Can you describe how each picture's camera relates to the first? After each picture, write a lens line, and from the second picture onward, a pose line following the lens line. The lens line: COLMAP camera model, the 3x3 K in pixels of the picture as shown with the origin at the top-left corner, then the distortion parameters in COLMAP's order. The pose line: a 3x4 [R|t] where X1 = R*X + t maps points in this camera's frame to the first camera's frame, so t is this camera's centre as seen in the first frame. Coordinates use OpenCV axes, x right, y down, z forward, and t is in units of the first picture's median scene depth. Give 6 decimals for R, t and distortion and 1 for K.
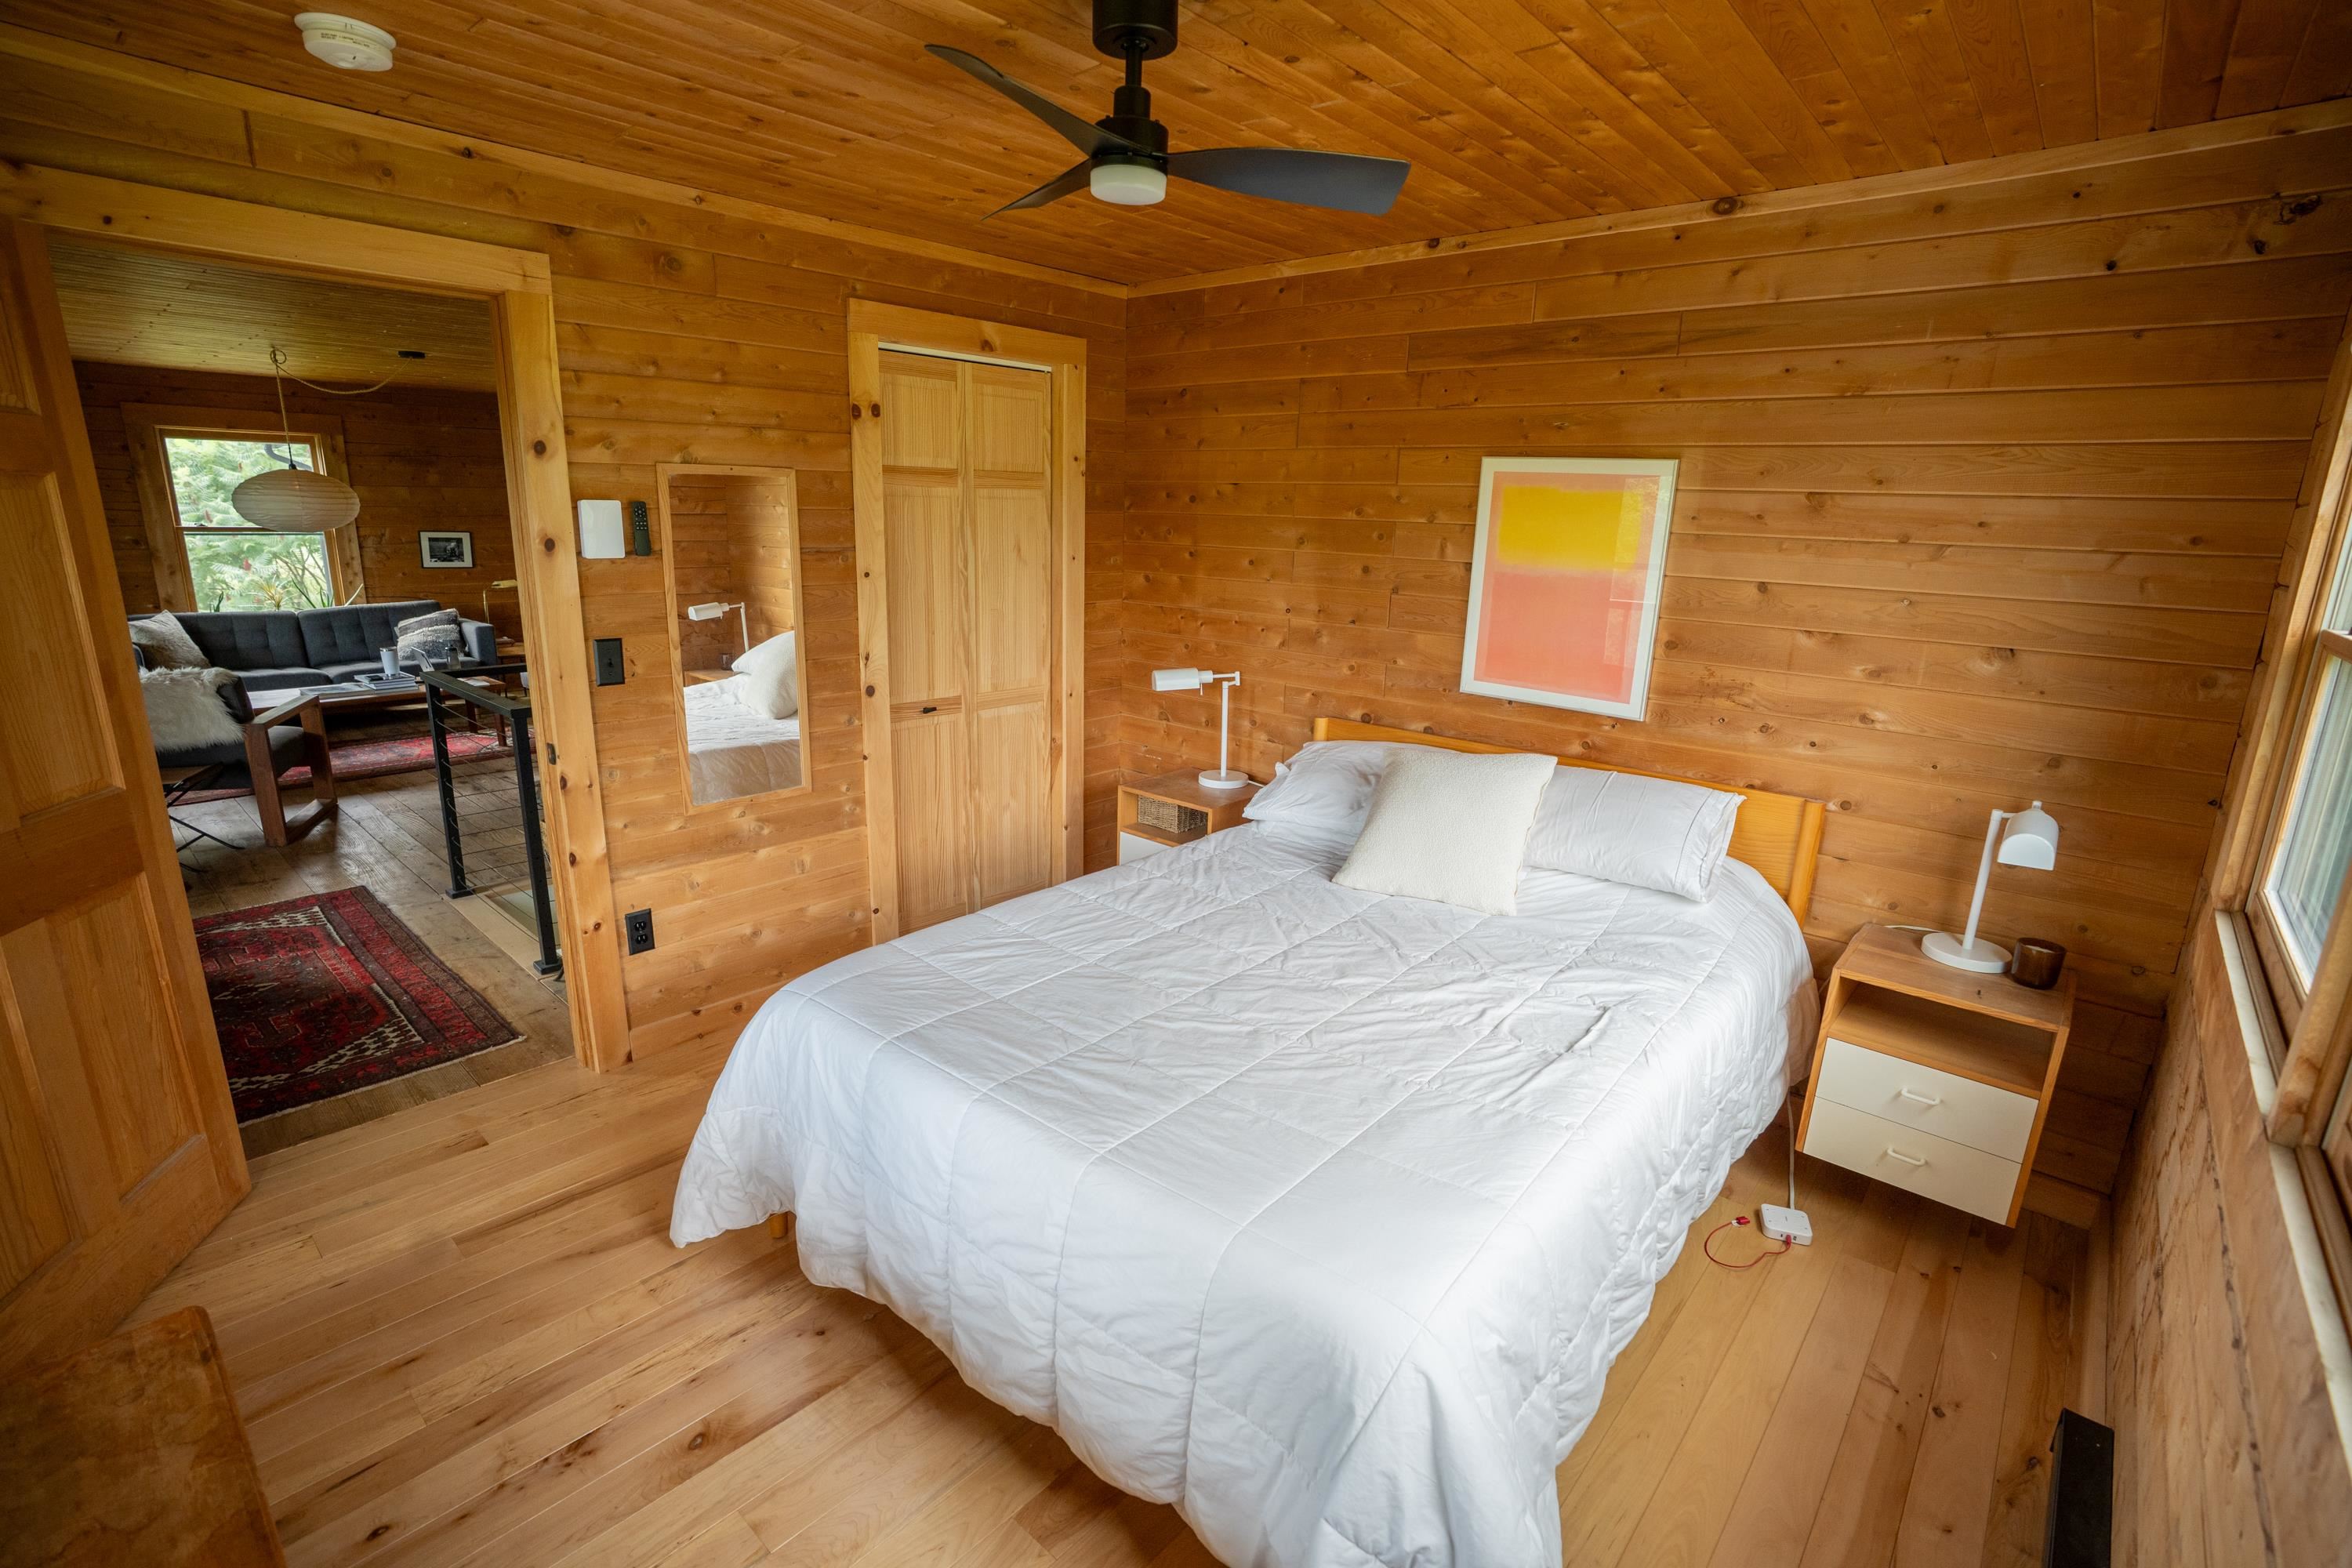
lens RADIAL K [[1092.7, 0, 1196.5], [0, 1092.7, 783.3], [0, 0, 1]] dist [-0.059832, 0.021049]
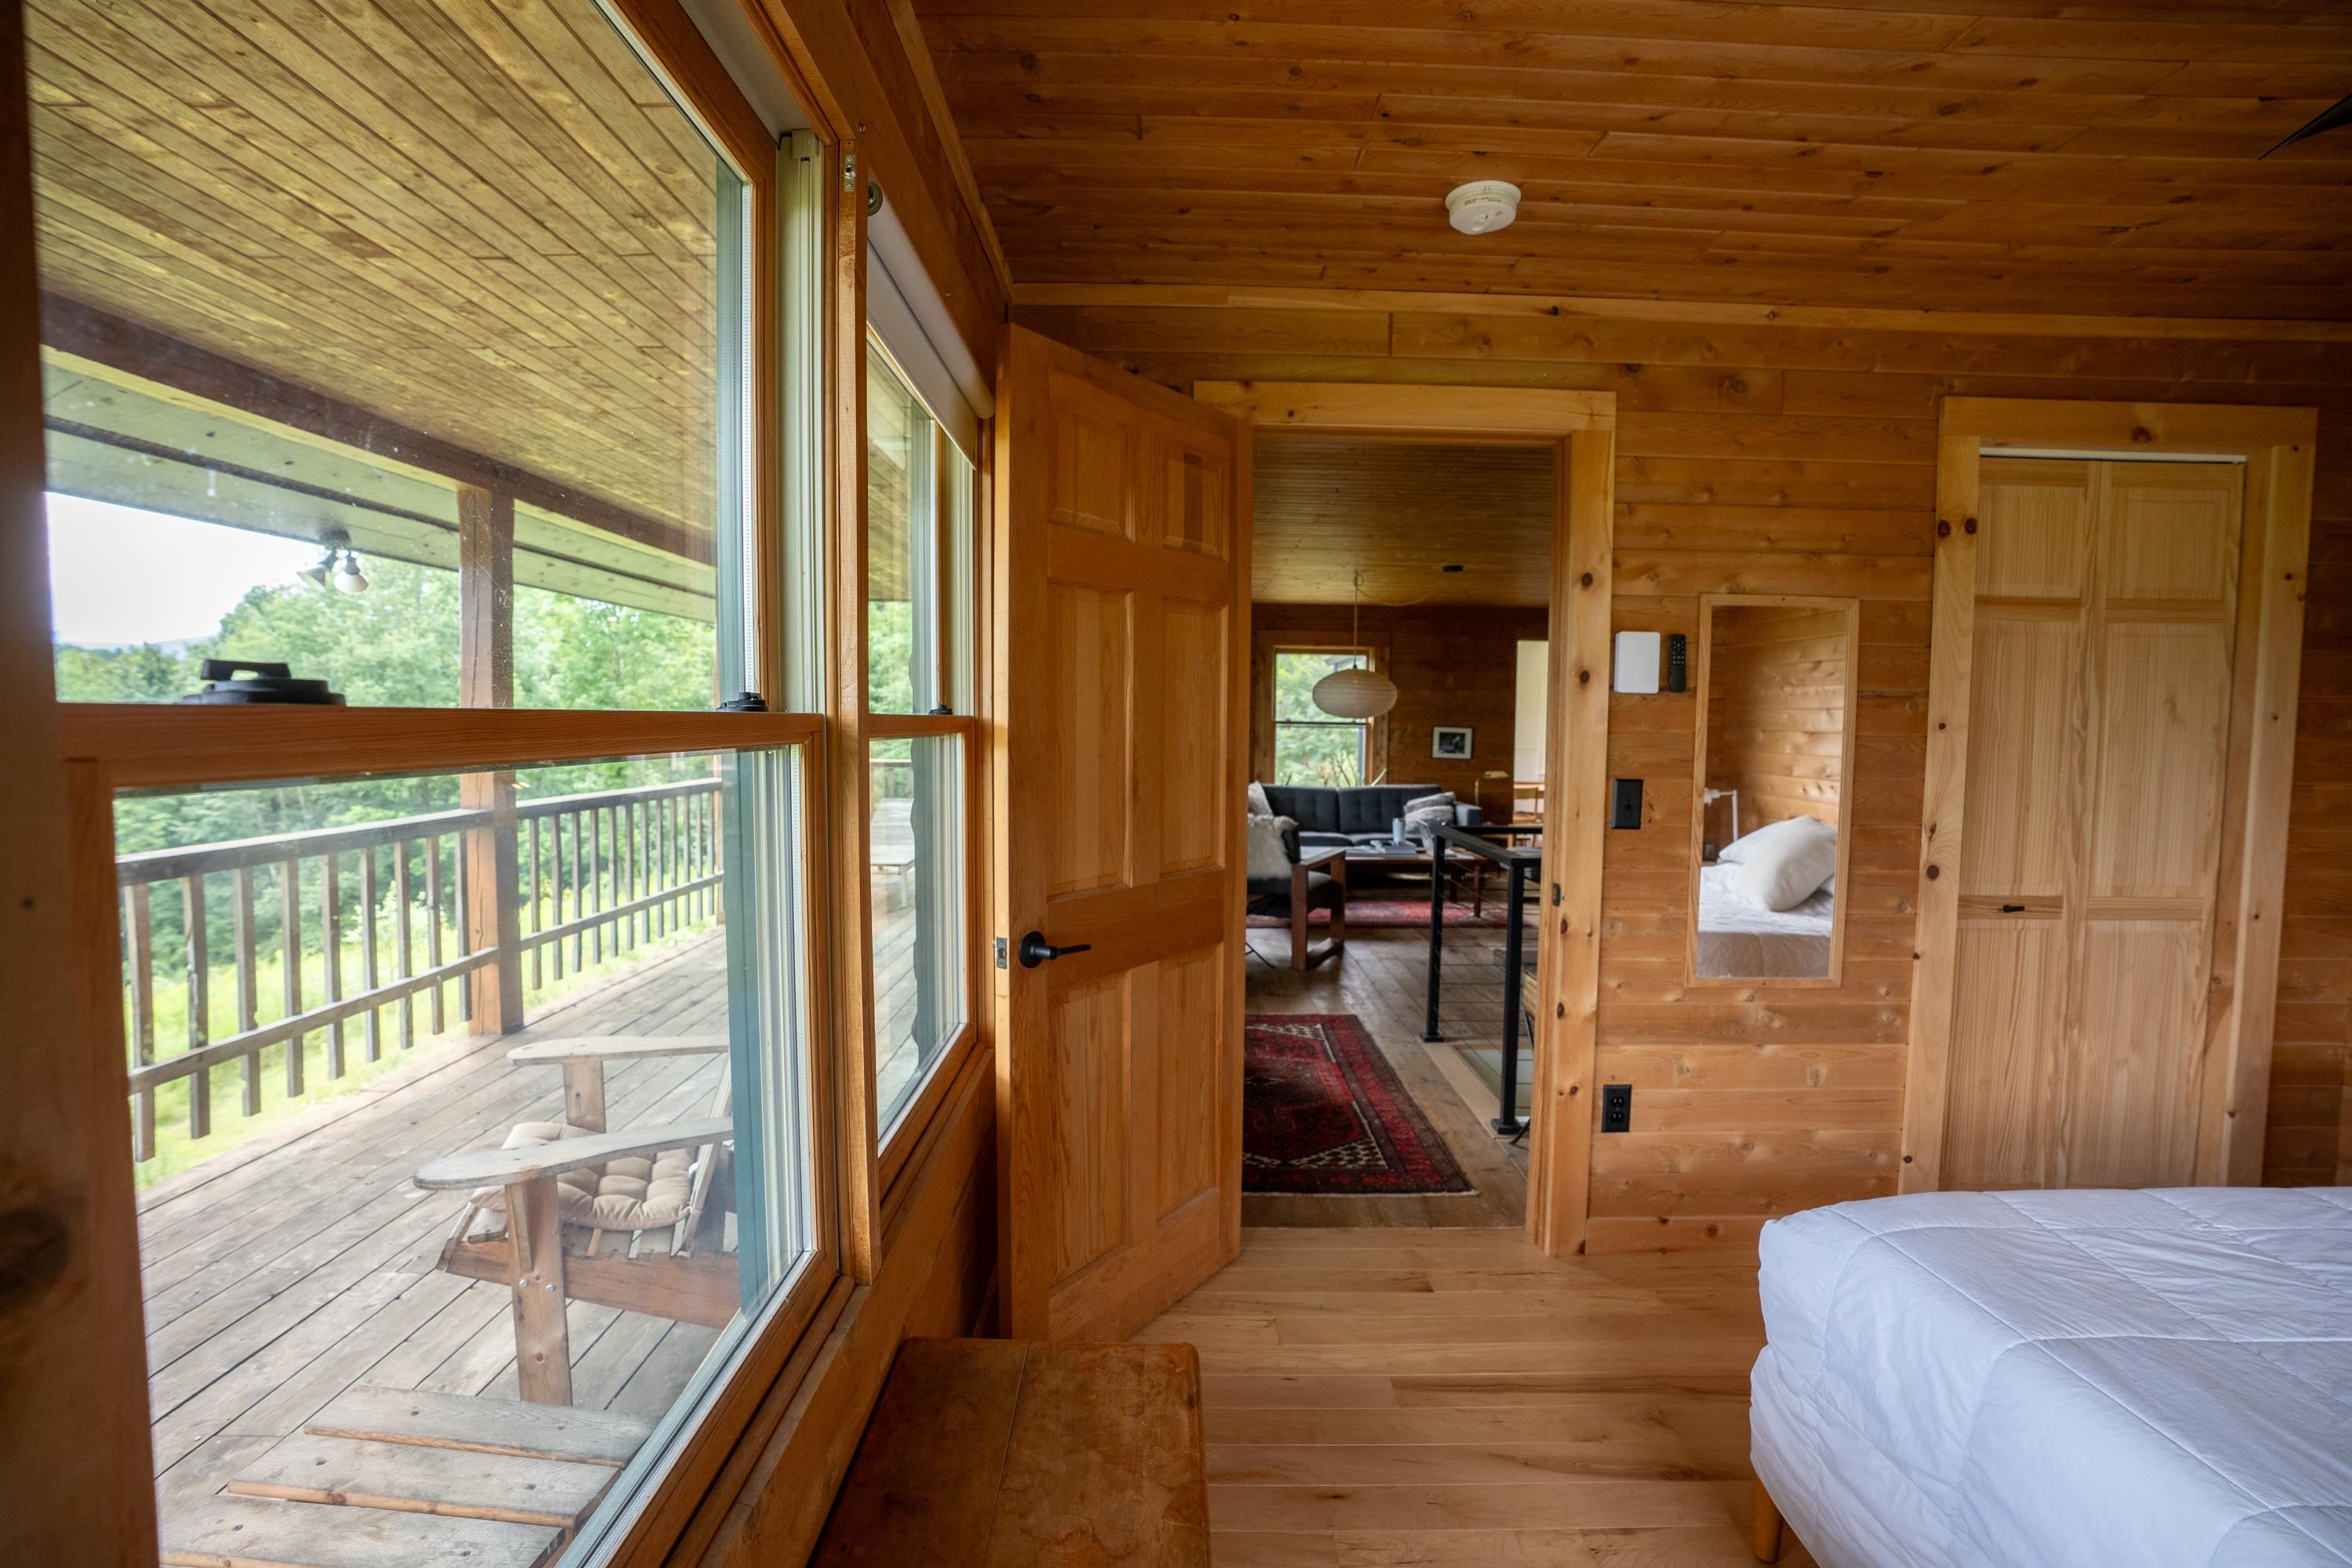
lens RADIAL K [[1092.7, 0, 1165.4], [0, 1092.7, 792.8], [0, 0, 1]] dist [-0.059832, 0.021049]
pose [[0.661898, 0.030752, -0.748963, -0.095423], [-0.176554, 0.977444, -0.115896, 0.046717], [0.728505, 0.208944, 0.652398, 0.086767]]
